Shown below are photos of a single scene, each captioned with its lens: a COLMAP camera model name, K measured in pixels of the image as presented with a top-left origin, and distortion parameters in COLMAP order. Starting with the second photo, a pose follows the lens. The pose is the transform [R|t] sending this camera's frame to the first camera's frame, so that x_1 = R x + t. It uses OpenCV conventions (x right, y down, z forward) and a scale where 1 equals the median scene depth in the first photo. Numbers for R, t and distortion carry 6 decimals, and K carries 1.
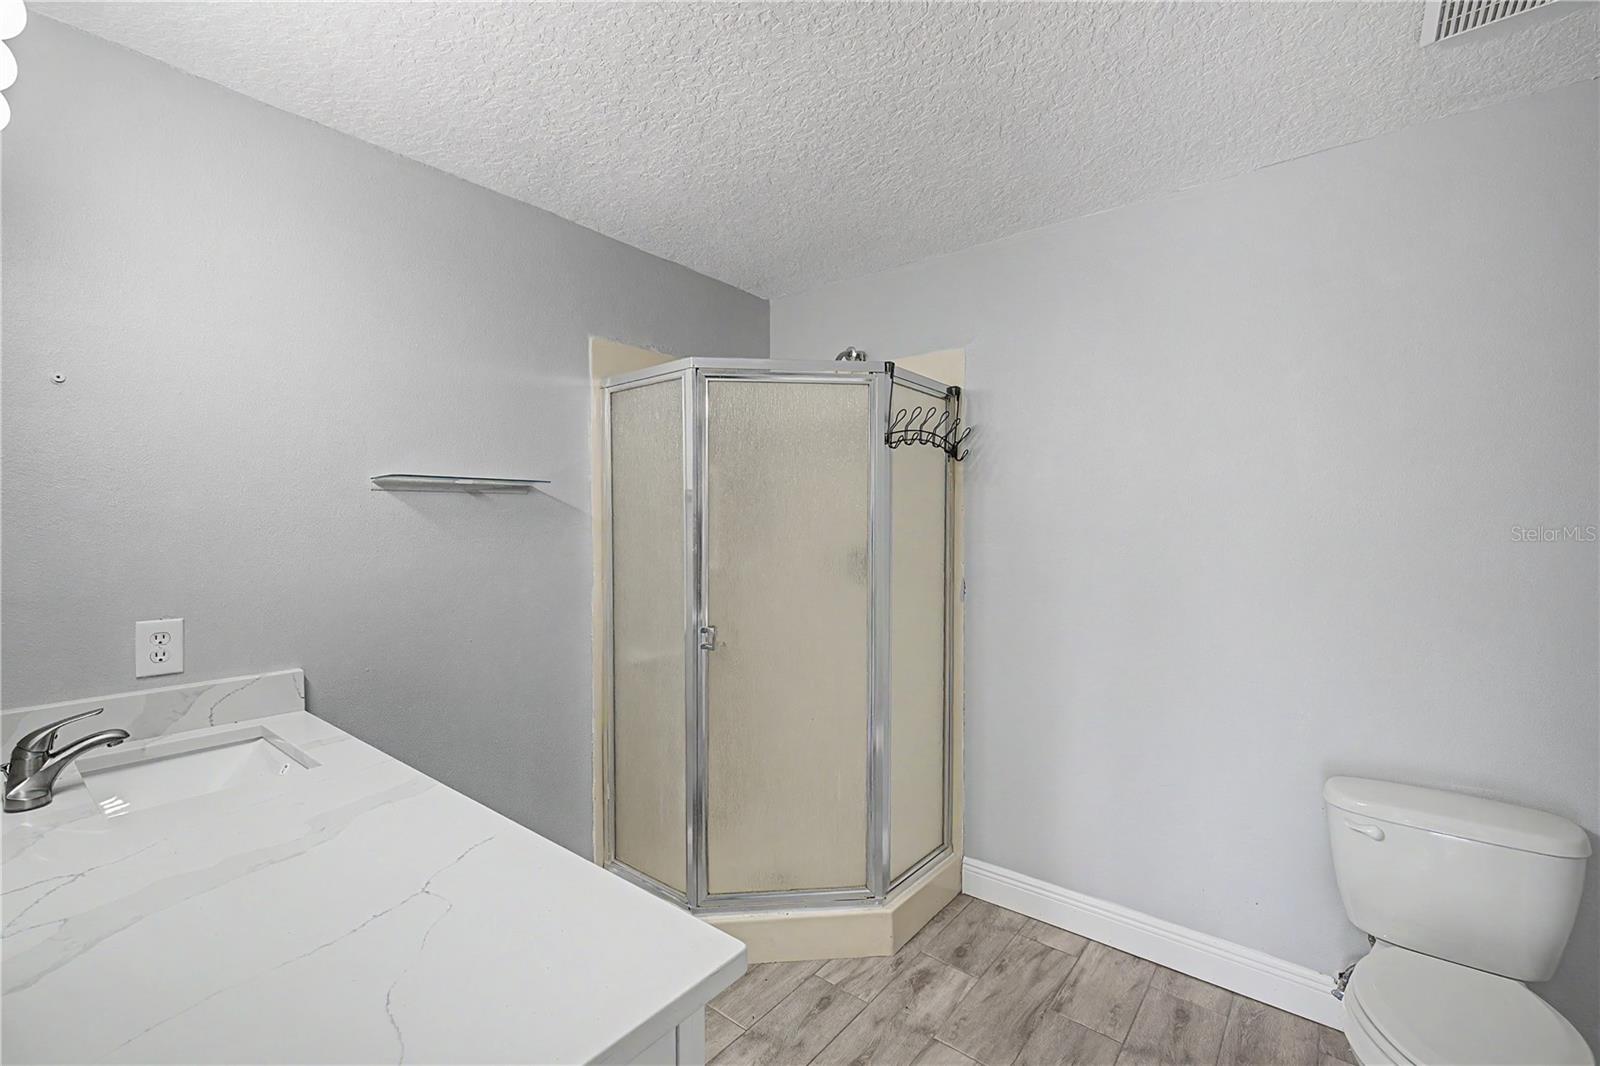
lens RADIAL K [[672.4, 0, 797.3], [0, 672.4, 536.3], [0, 0, 1]] dist [0.000207, 0.000106]
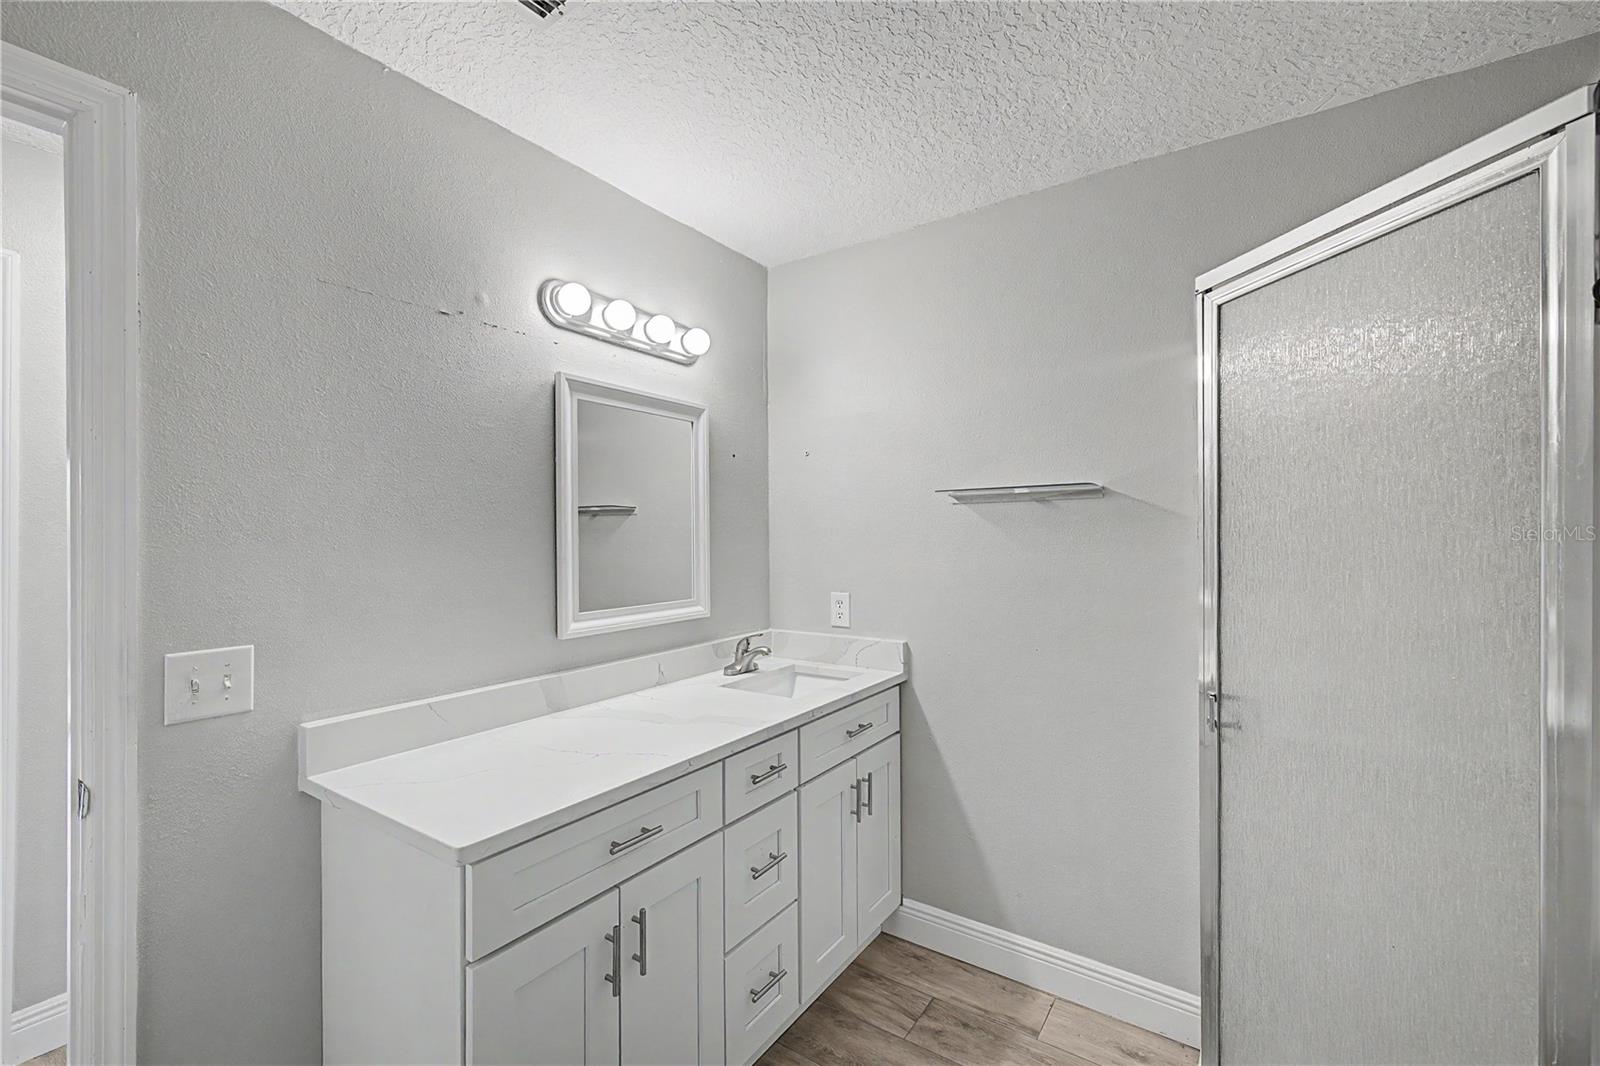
lens RADIAL K [[672.4, 0, 797.3], [0, 672.4, 536.3], [0, 0, 1]] dist [0.000207, 0.000106]
pose [[0.075750, 0.001814, -0.997125, 0.518608], [-0.017595, 0.999845, 0.000482, -0.006911], [0.996972, 0.017508, 0.075770, 0.624089]]
